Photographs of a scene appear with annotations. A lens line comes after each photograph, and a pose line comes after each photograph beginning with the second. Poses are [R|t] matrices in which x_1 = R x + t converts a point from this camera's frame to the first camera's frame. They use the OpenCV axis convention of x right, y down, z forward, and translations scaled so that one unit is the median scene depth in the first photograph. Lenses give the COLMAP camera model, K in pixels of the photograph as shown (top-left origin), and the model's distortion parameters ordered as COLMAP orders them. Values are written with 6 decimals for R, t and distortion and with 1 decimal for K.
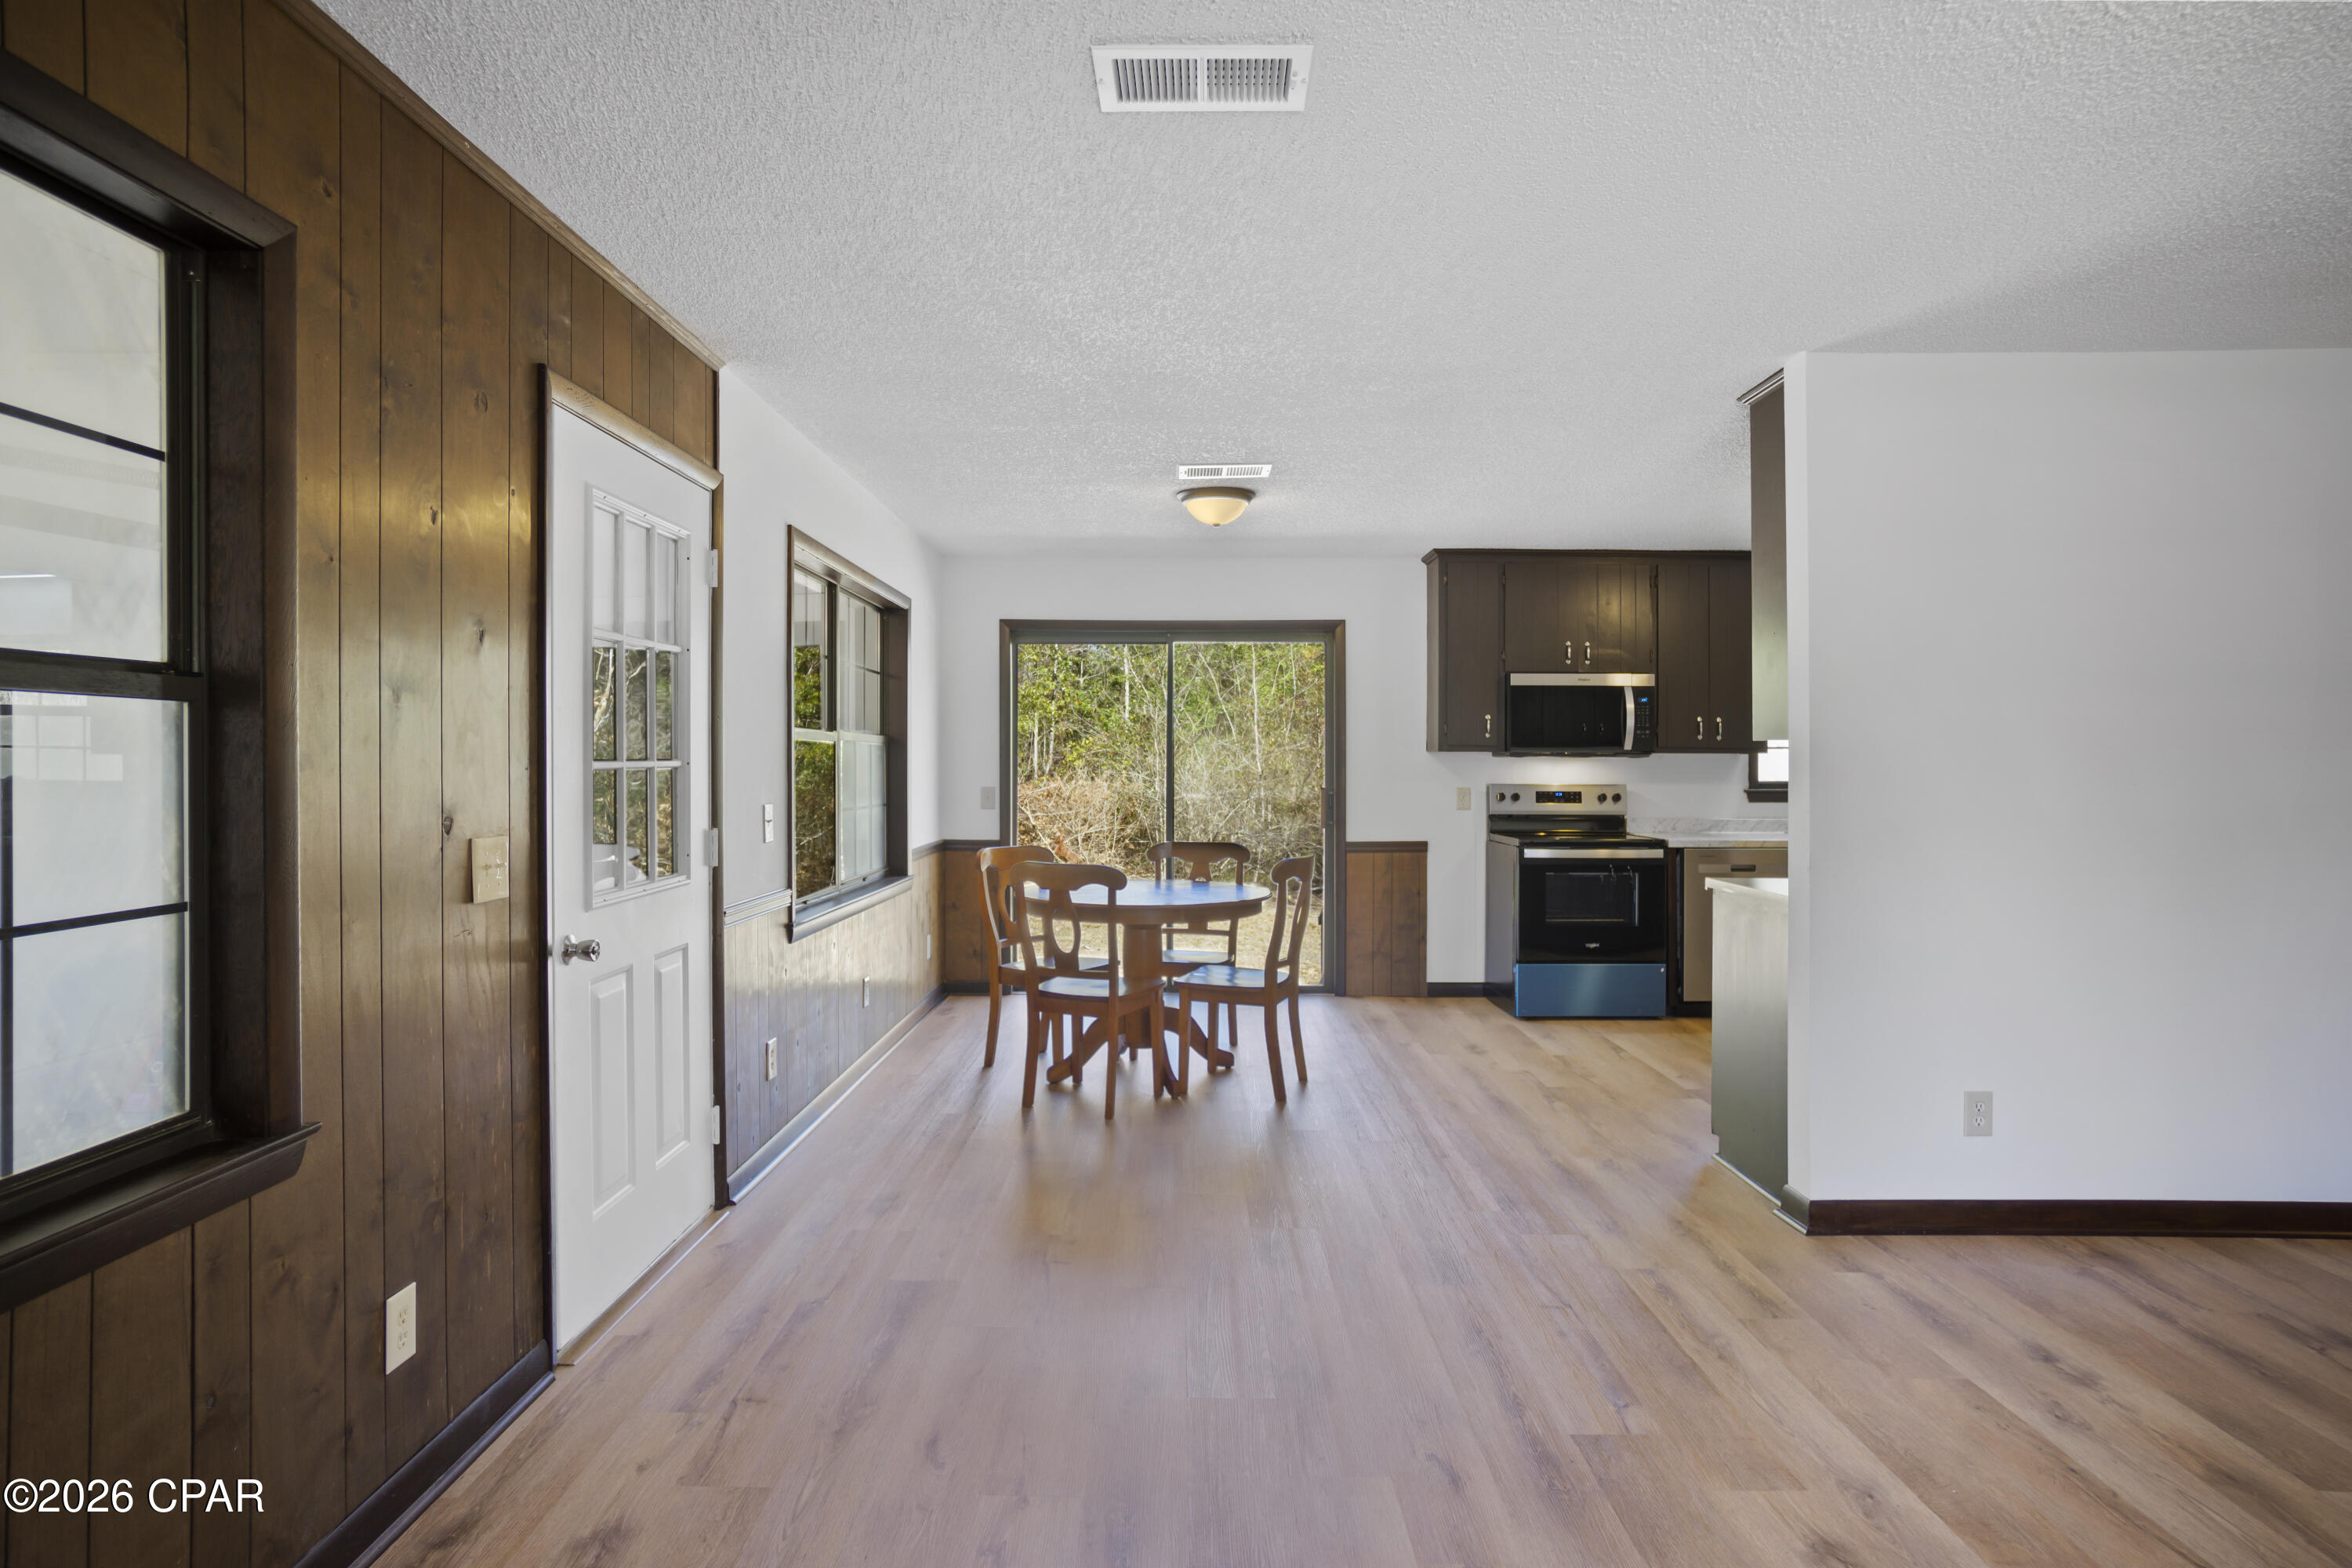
lens RADIAL K [[1272.9, 0, 1167.3], [0, 1272.9, 765.0], [0, 0, 1]] dist [-0.051817, 0.033862]
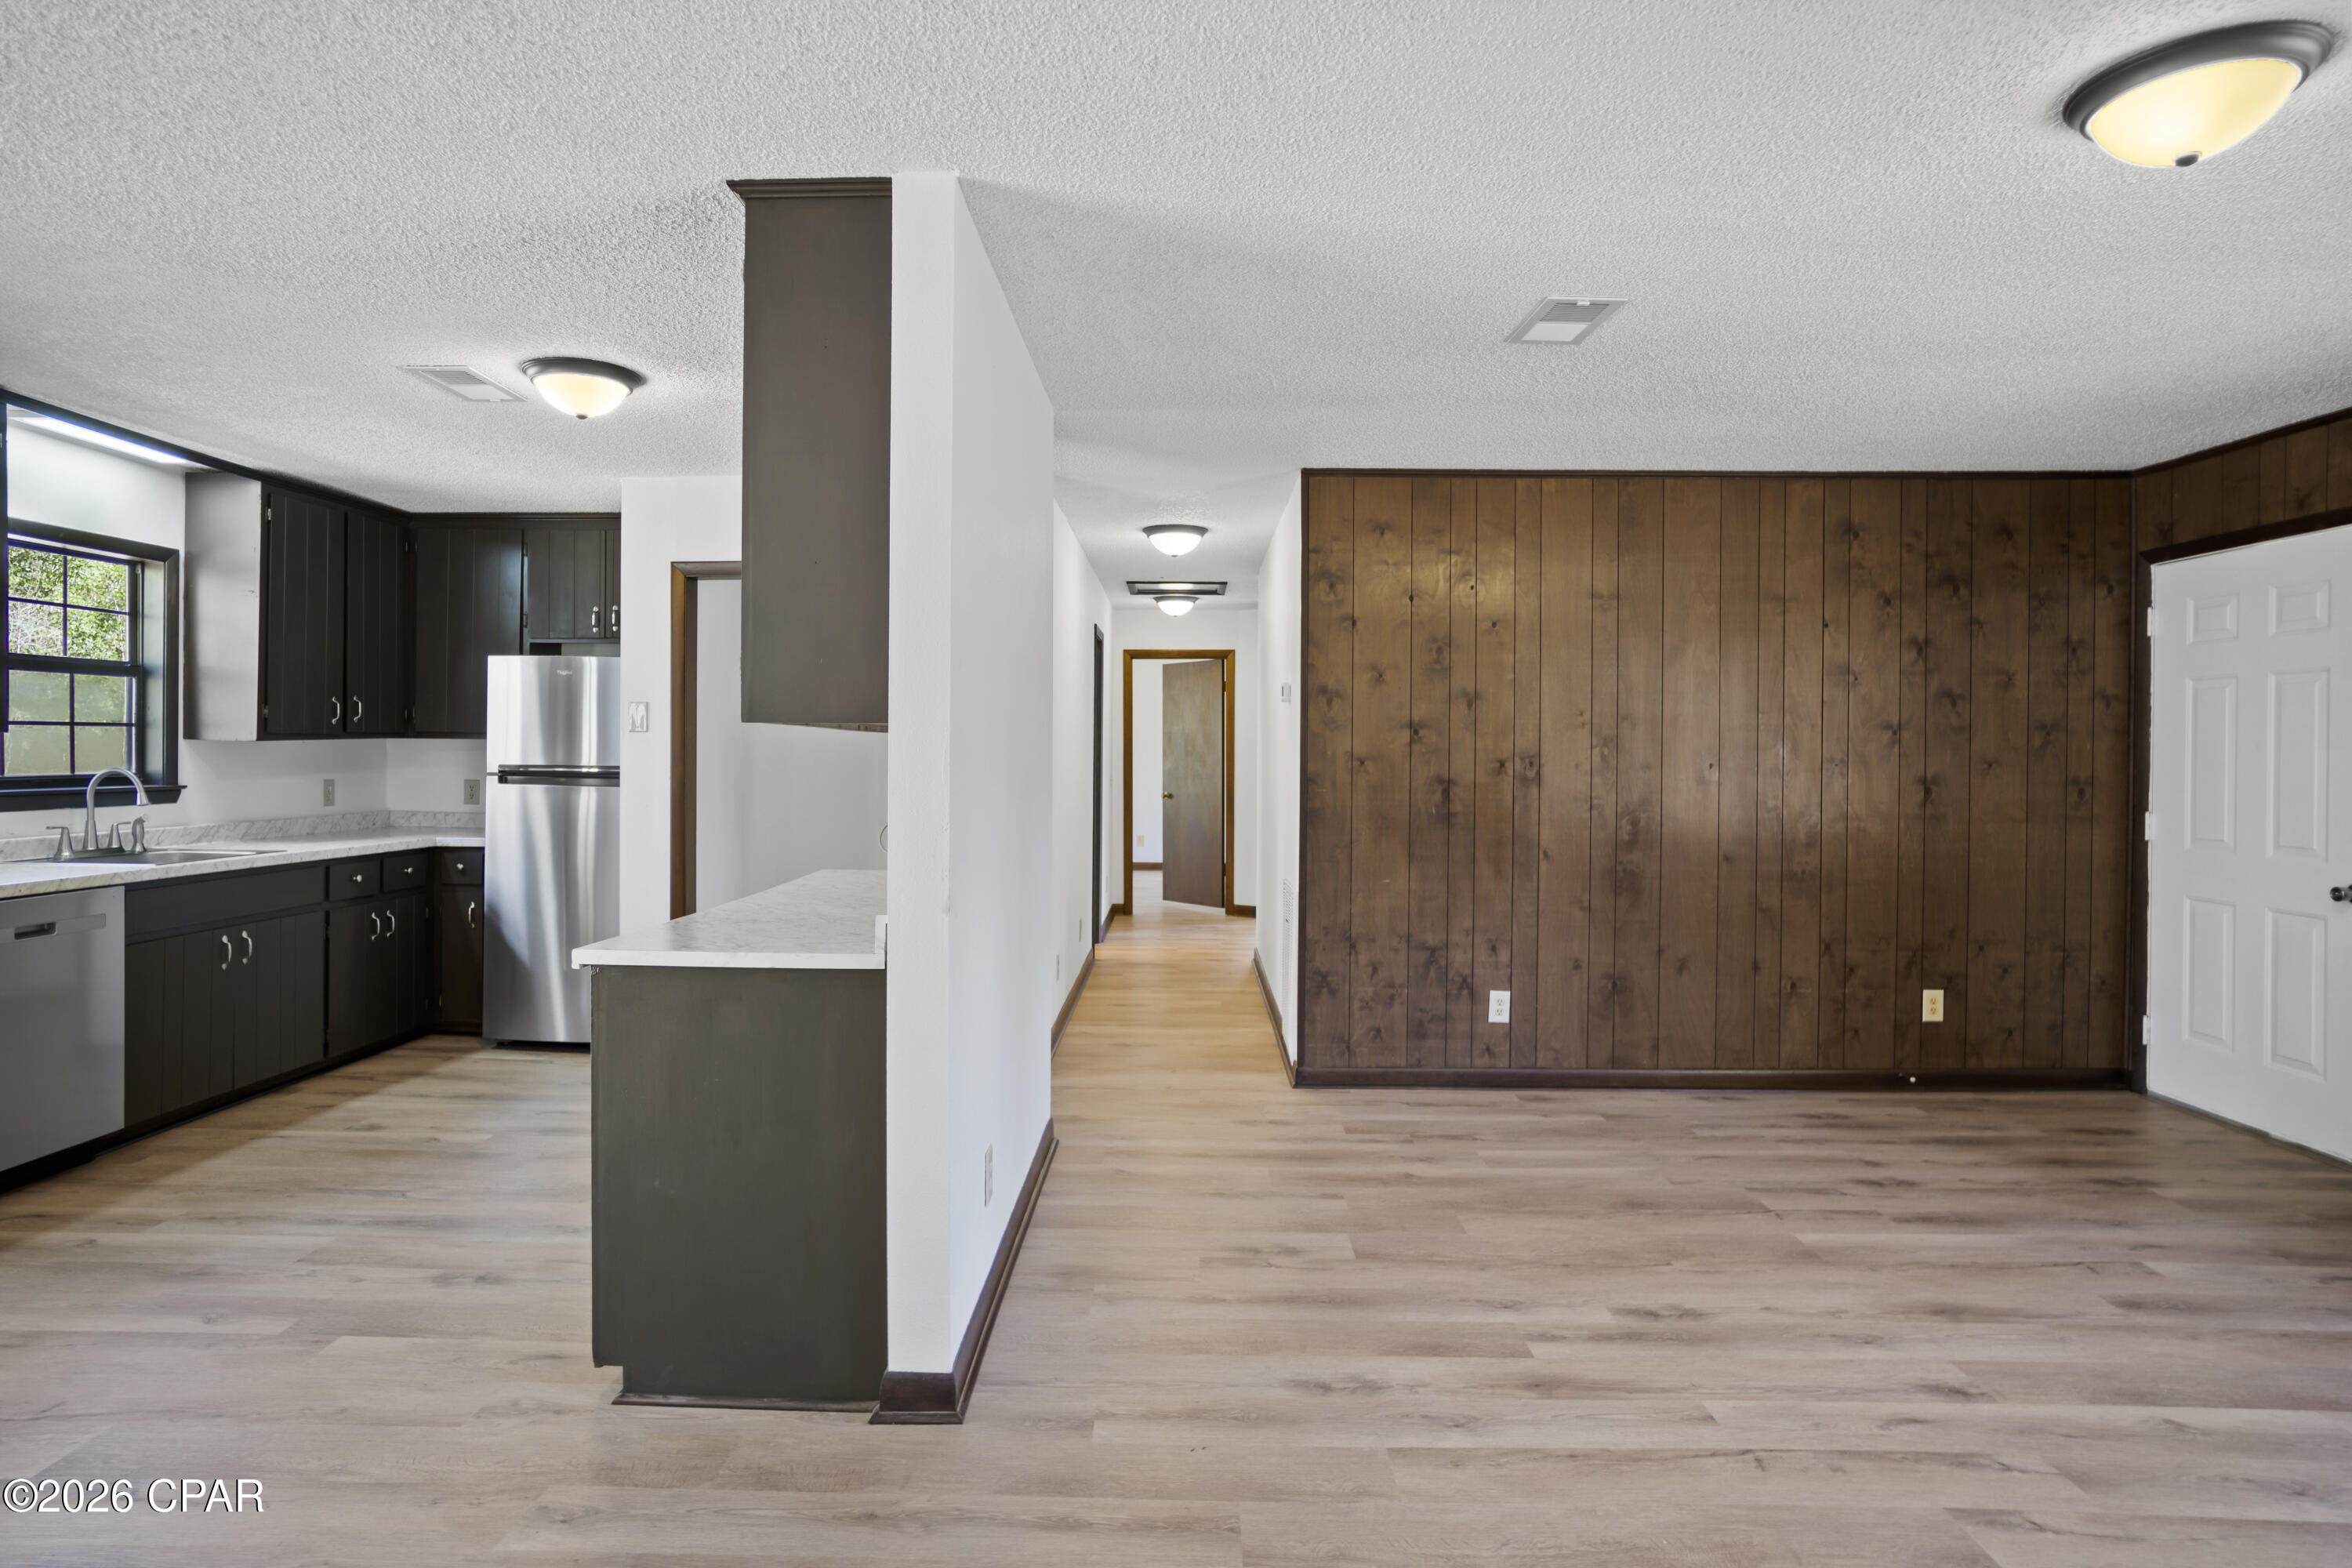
lens RADIAL K [[1272.9, 0, 1167.3], [0, 1272.9, 765.0], [0, 0, 1]] dist [-0.051817, 0.033862]
pose [[0.004704, -0.005170, 0.999976, -0.227137], [-0.007478, 0.999958, 0.005205, -0.000488], [-0.999961, -0.007502, 0.004666, 1.029069]]
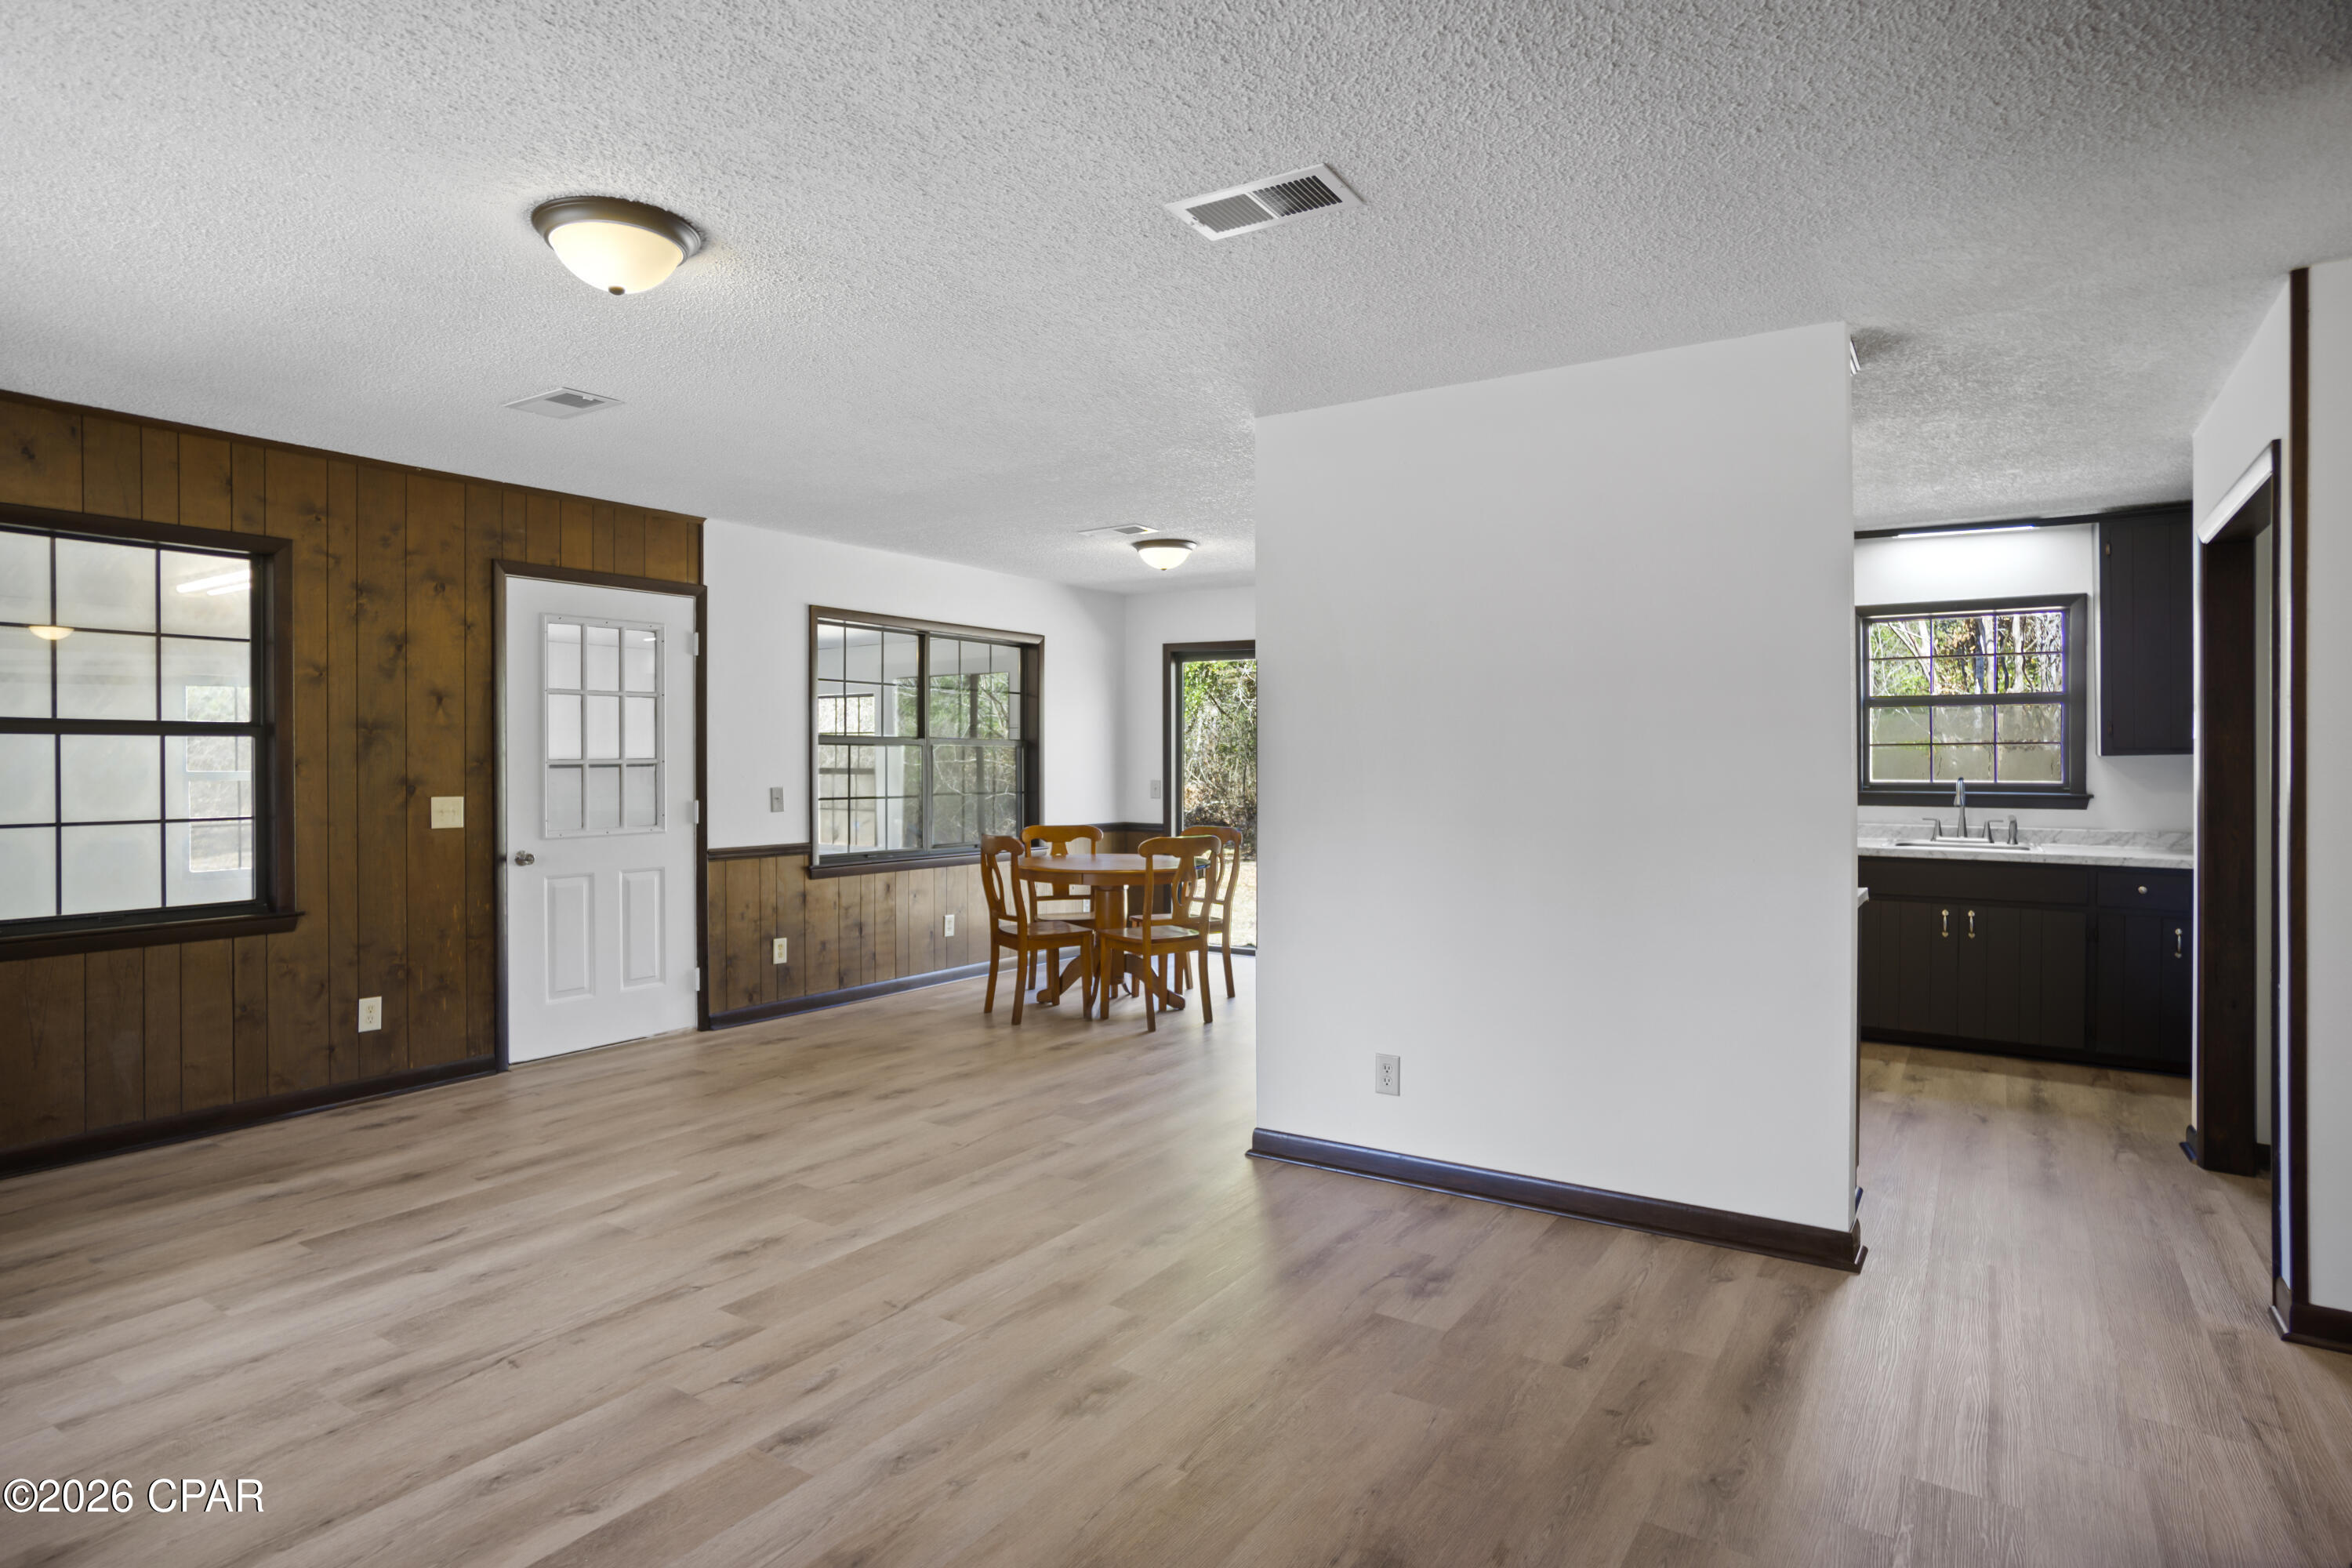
lens RADIAL K [[1272.9, 0, 1167.3], [0, 1272.9, 765.0], [0, 0, 1]] dist [-0.051817, 0.033862]
pose [[0.840244, 0.003162, -0.542200, 1.292993], [-0.001736, 0.999994, 0.003142, -0.003357], [0.542206, -0.001698, 0.840244, -0.075938]]
